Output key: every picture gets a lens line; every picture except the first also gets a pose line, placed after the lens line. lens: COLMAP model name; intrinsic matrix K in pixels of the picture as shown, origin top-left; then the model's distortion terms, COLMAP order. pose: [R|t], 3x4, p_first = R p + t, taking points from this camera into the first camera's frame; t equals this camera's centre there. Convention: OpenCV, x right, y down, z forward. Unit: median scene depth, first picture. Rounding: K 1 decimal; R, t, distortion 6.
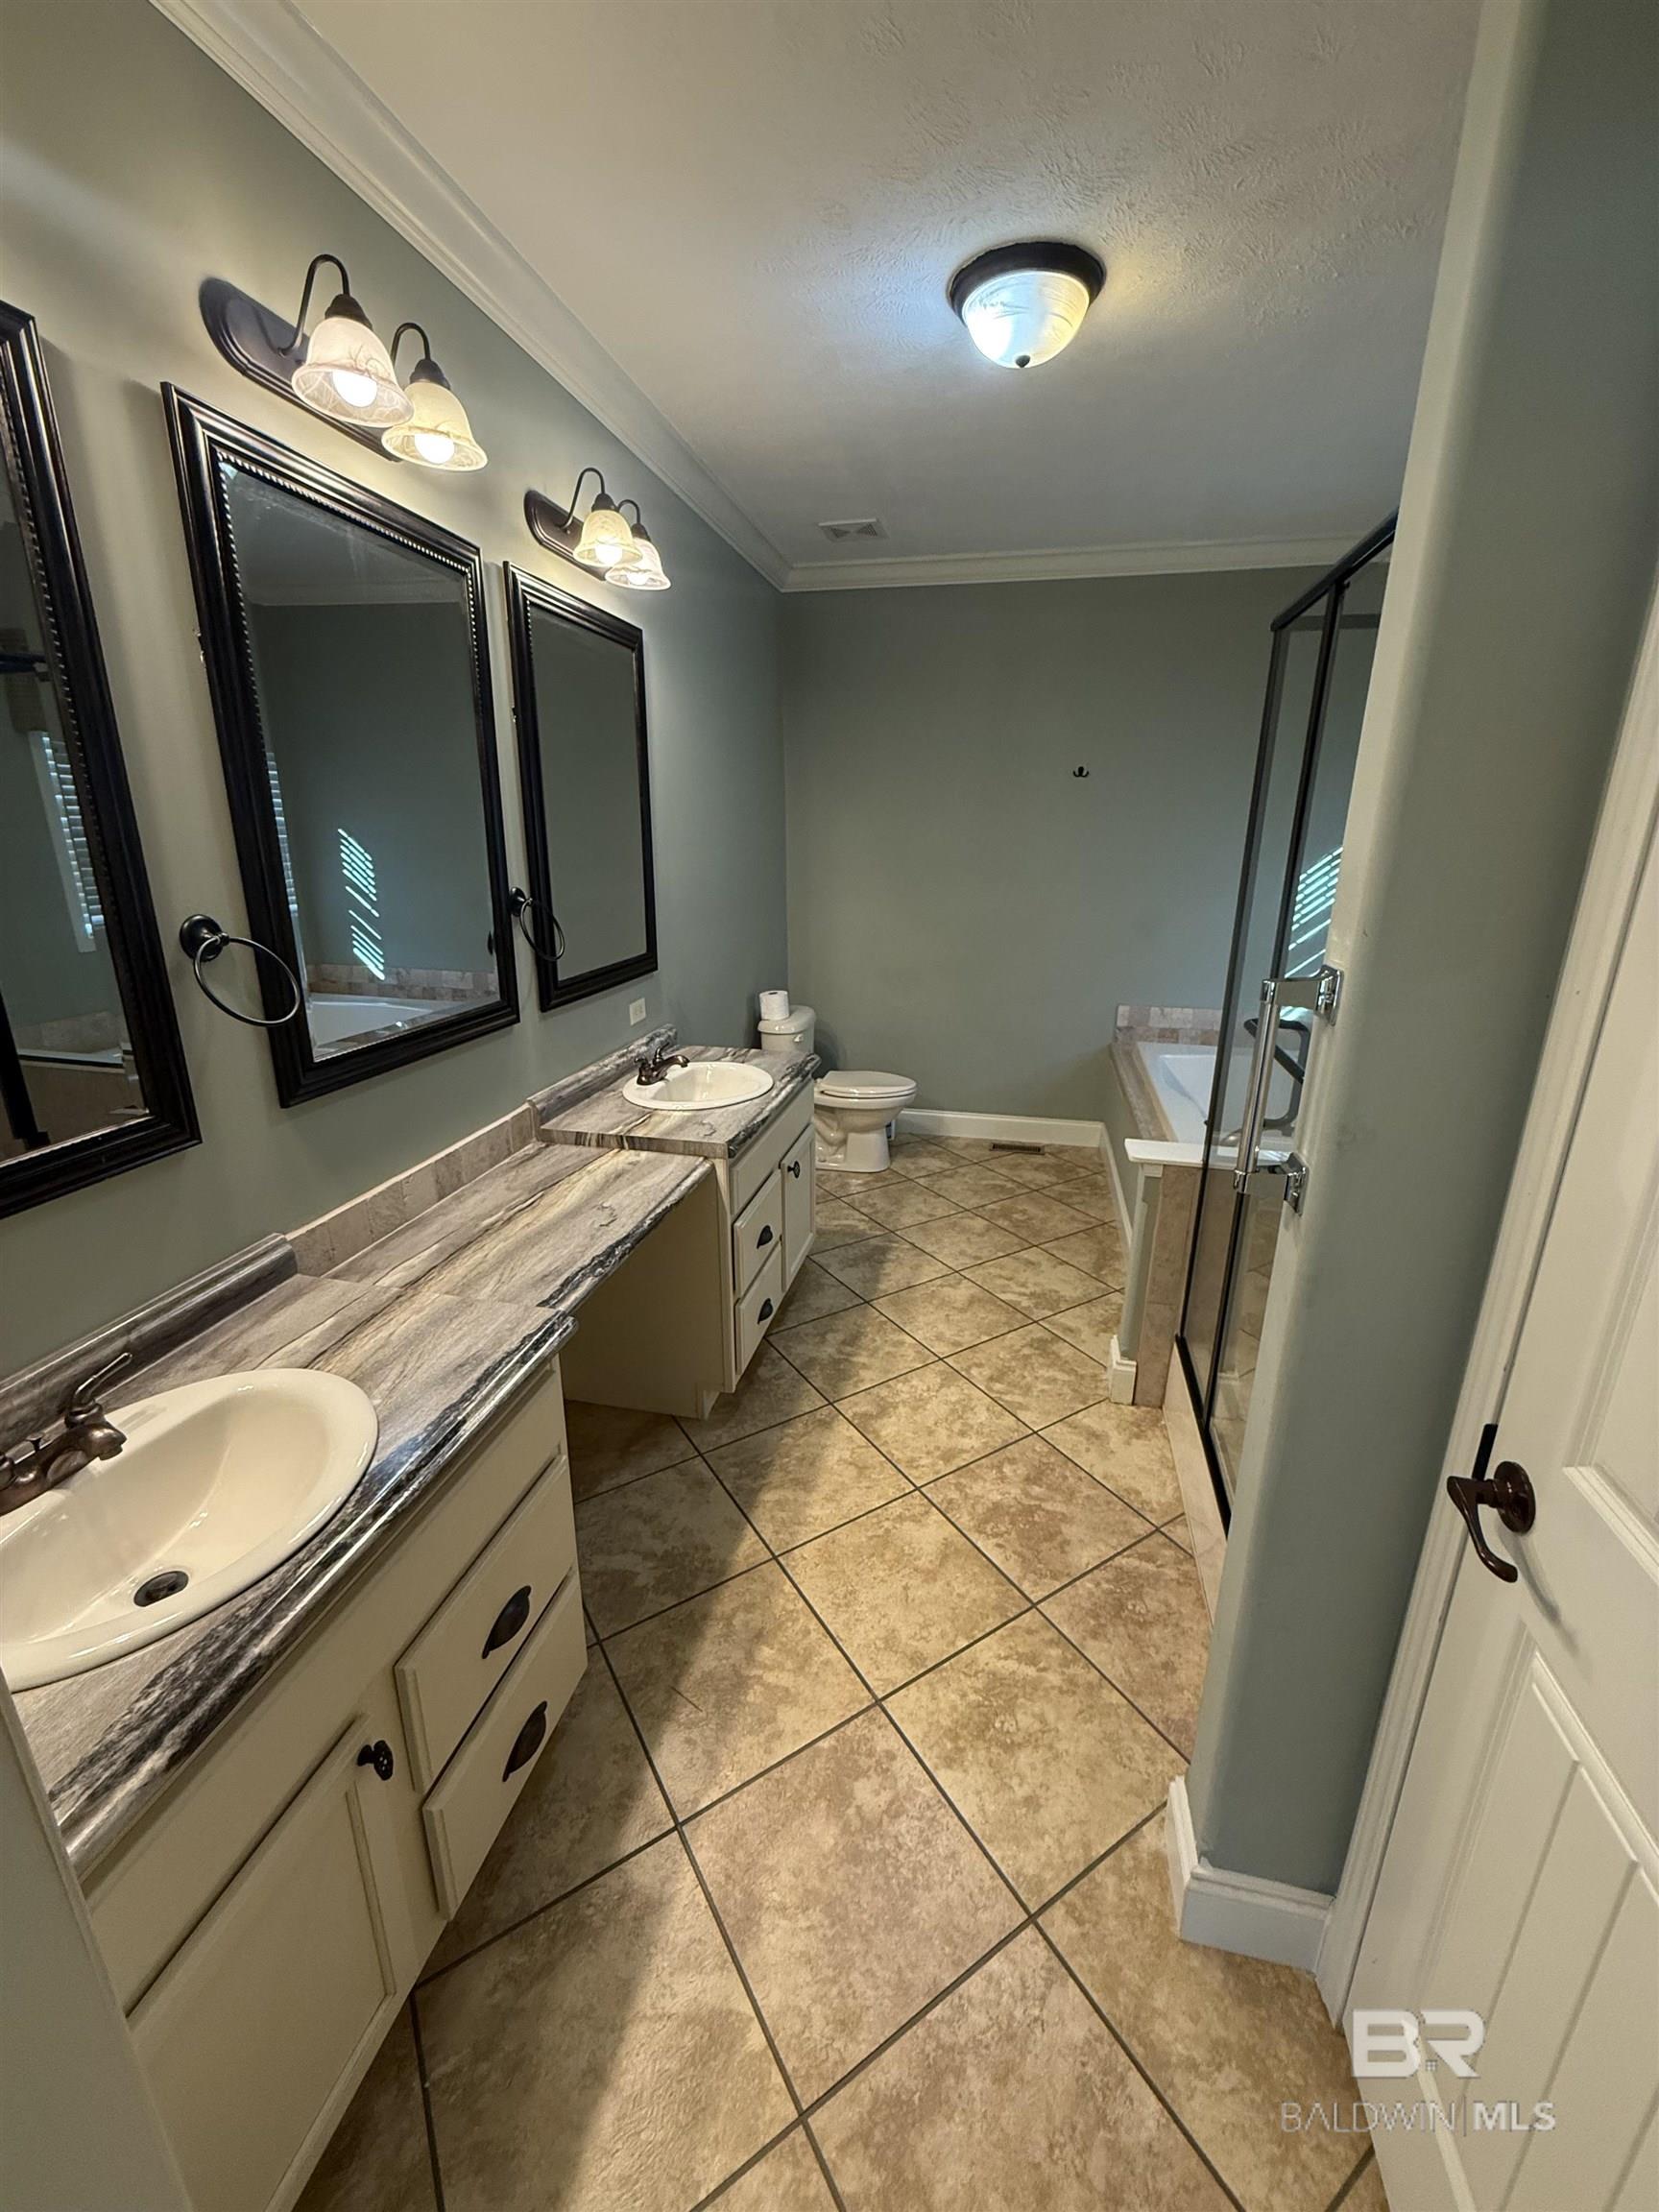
lens RADIAL K [[884.5, 0, 833.3], [0, 884.5, 1092.5], [0, 0, 1]] dist [0.002875, -0.000810]
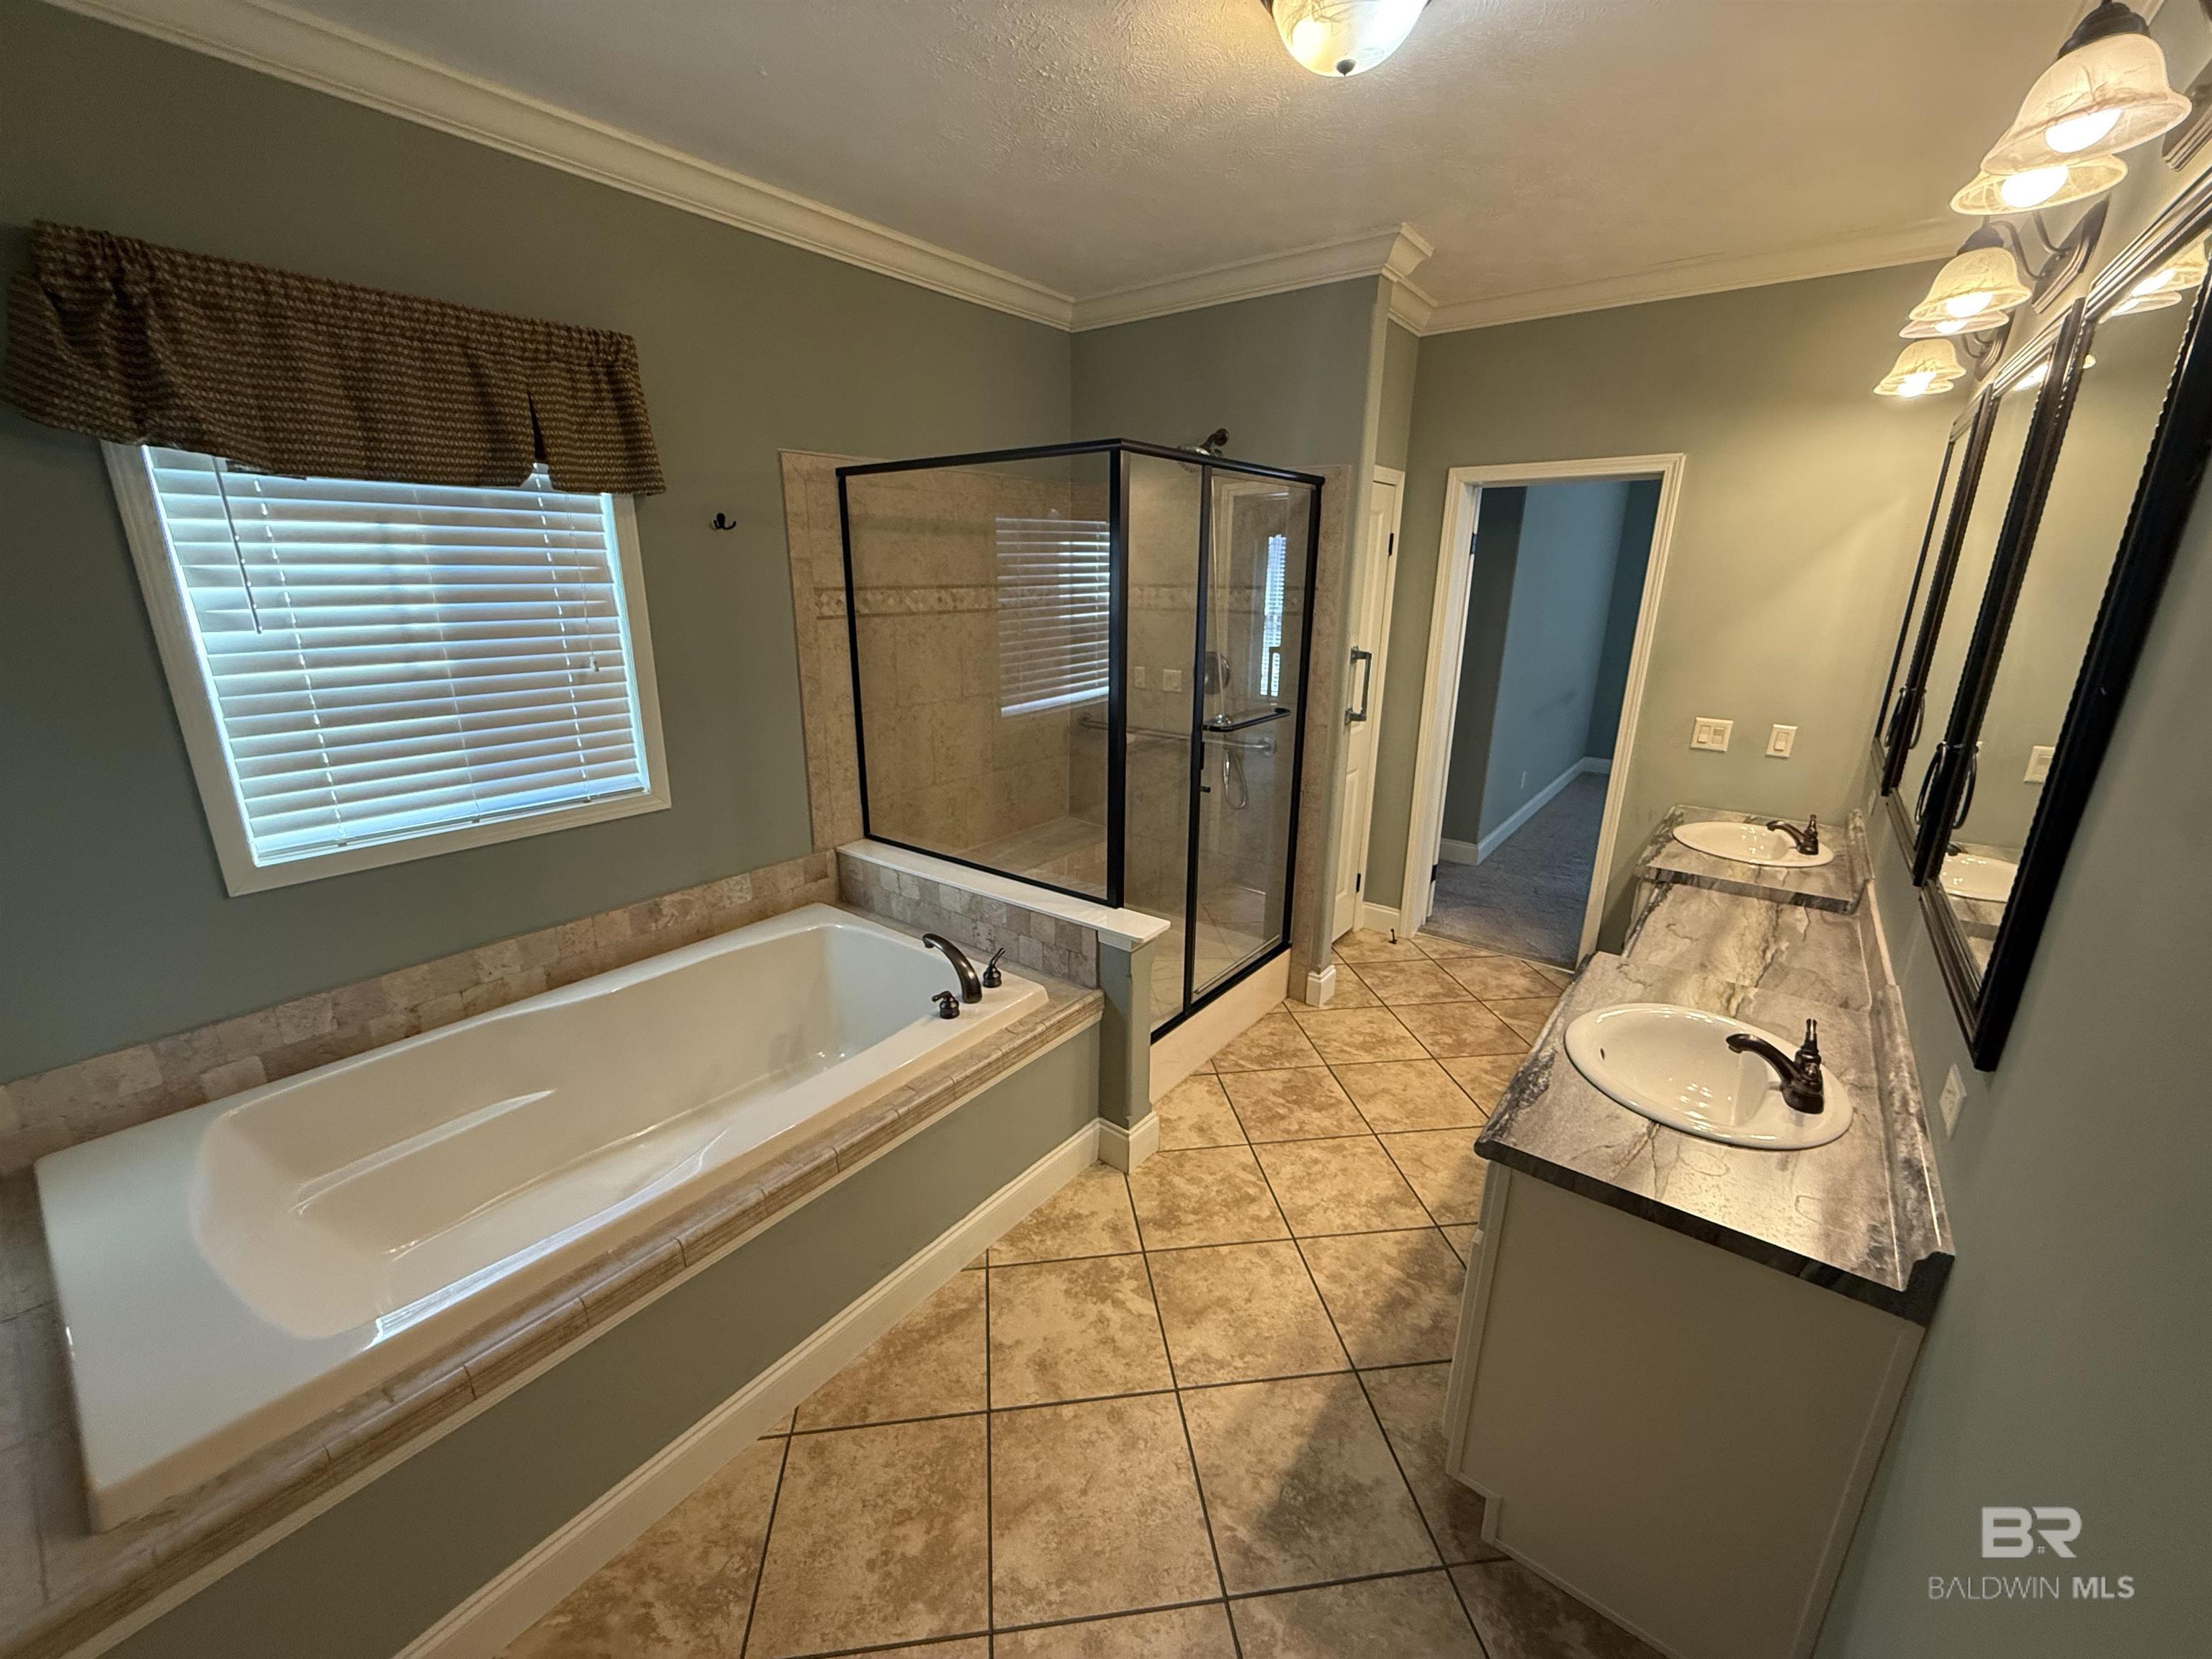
lens RADIAL K [[884.5, 0, 1104.8], [0, 884.5, 824.5], [0, 0, 1]] dist [0.002875, -0.000810]
pose [[-0.906318, -0.133157, 0.401070, -0.002370], [0.108122, 0.844407, 0.524677, -0.547781], [-0.408531, 0.518889, -0.750904, 1.636901]]
